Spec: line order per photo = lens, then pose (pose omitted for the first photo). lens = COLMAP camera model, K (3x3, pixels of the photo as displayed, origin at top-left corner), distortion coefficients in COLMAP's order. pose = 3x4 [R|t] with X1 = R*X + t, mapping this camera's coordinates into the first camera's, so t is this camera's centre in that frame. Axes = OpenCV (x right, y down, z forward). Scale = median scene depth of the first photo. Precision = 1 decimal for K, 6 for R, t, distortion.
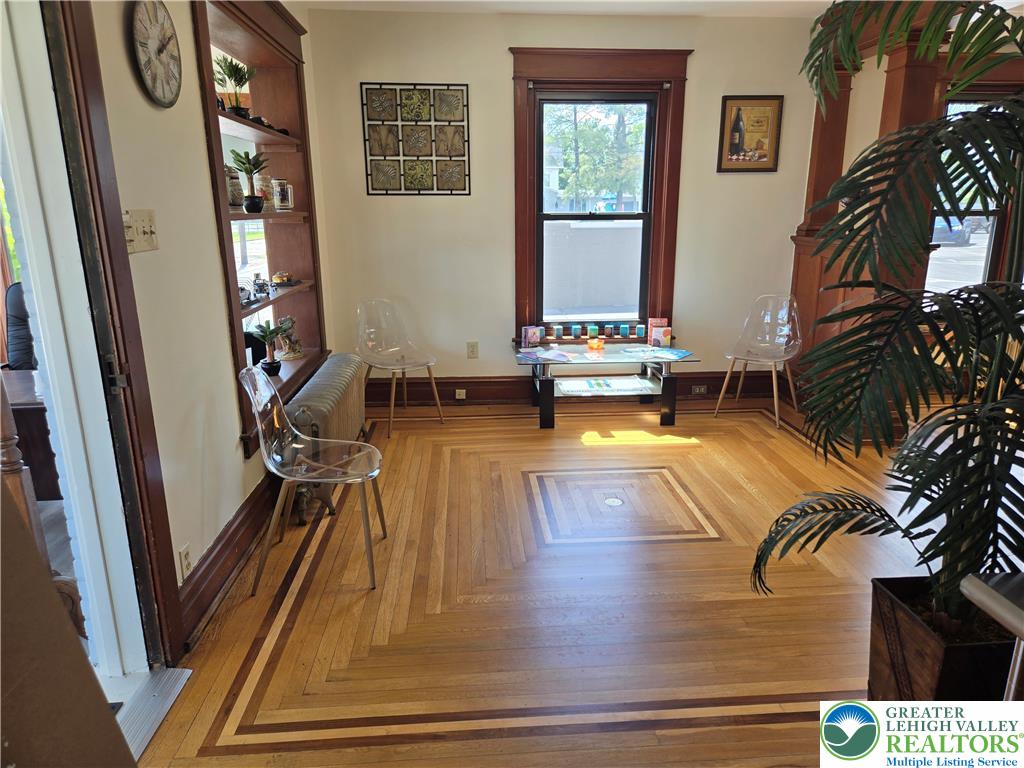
lens RADIAL K [[684.2, 0, 519.5], [0, 684.2, 381.7], [0, 0, 1]] dist [0.066756, -0.057867]
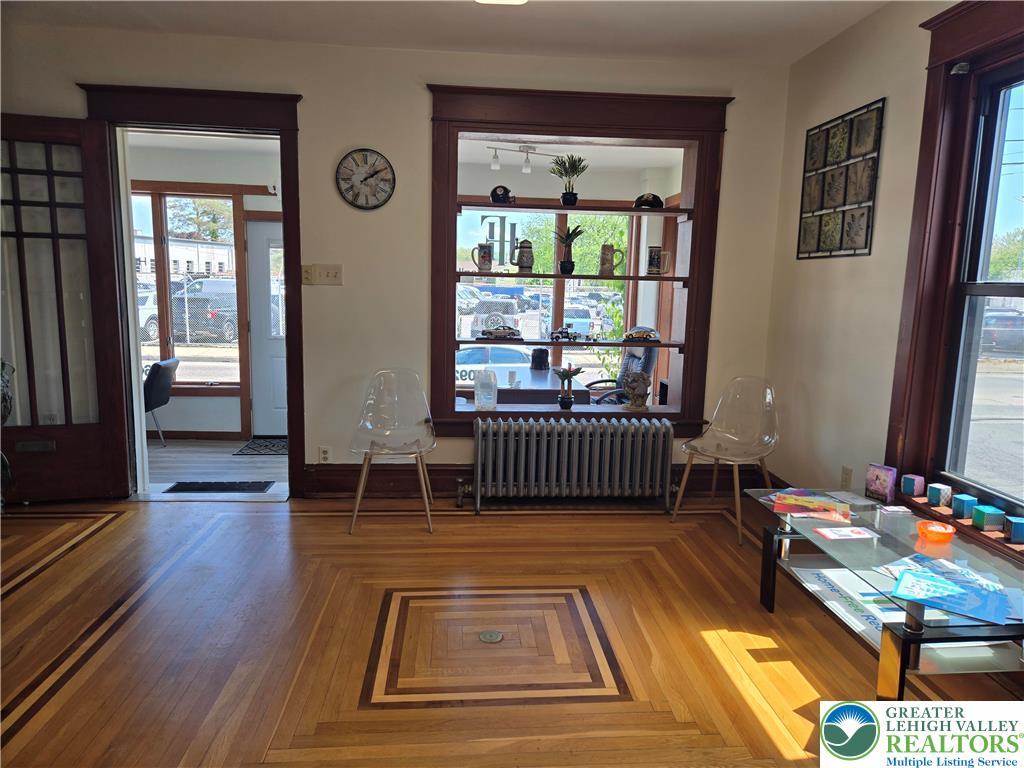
lens RADIAL K [[684.2, 0, 510.7], [0, 684.2, 382.3], [0, 0, 1]] dist [0.066756, -0.057867]
pose [[0.002393, 0.155276, -0.987868, 0.663531], [-0.270283, 0.951204, 0.148859, -0.168597], [0.962778, 0.266648, 0.044245, 0.704074]]
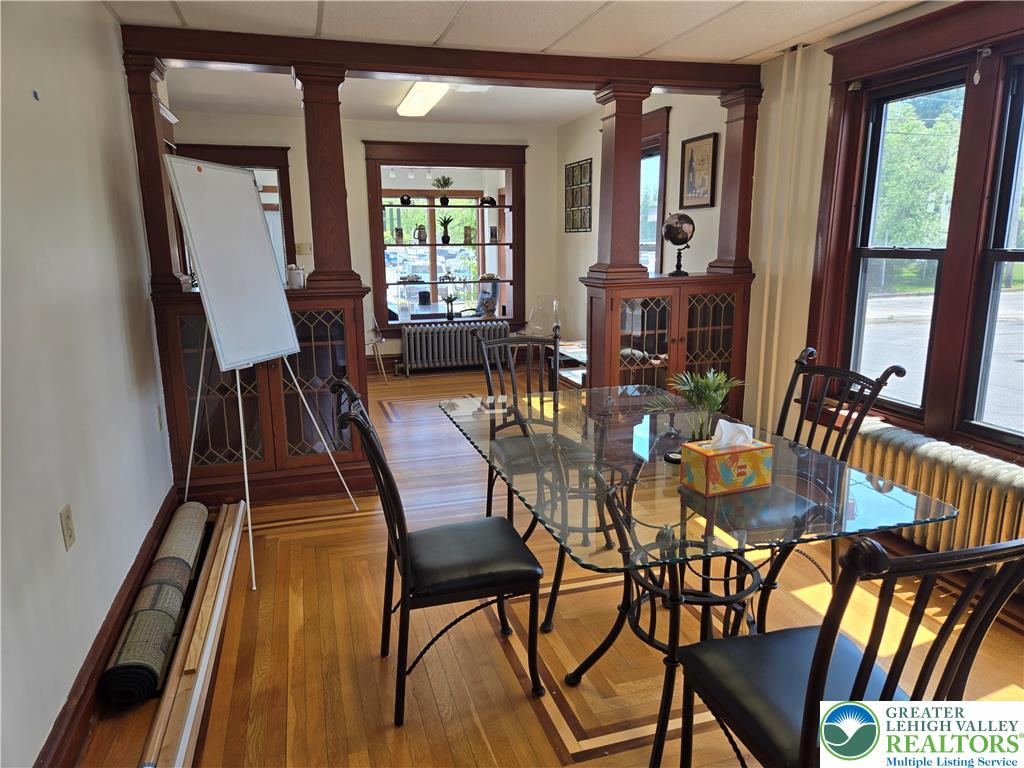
lens RADIAL K [[684.2, 0, 512.4], [0, 684.2, 390.2], [0, 0, 1]] dist [0.066756, -0.057867]
pose [[0.227649, 0.211508, -0.950495, 1.439094], [-0.234164, 0.959371, 0.157400, -0.148036], [0.945168, 0.186740, 0.267928, 0.546986]]
